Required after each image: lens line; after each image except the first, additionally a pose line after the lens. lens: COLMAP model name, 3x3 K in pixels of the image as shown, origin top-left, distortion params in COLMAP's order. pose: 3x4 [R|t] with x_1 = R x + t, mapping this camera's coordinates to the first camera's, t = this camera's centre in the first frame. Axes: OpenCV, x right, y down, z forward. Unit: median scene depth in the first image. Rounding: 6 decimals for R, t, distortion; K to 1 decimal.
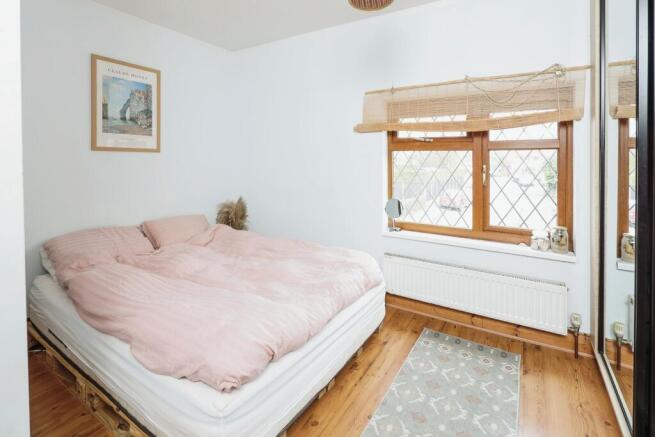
lens RADIAL K [[317.9, 0, 324.1], [0, 317.9, 218.4], [0, 0, 1]] dist [-0.000266, -0.005091]
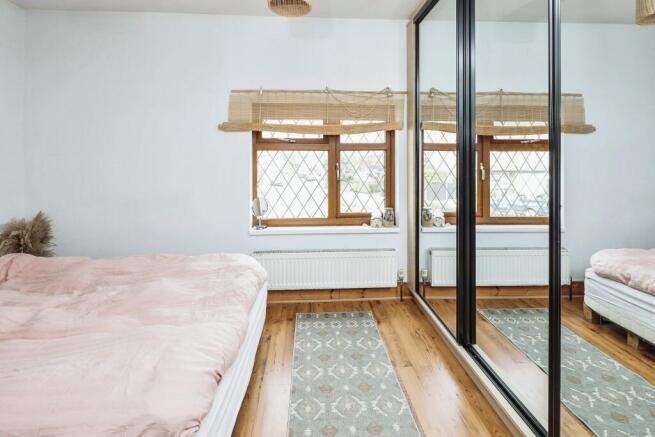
lens RADIAL K [[317.9, 0, 323.3], [0, 317.9, 216.0], [0, 0, 1]] dist [-0.000266, -0.005091]
pose [[0.803447, -0.110039, 0.585120, -0.253514], [0.113564, 0.993053, 0.030817, -0.011608], [-0.584446, 0.041688, 0.810361, 0.061390]]
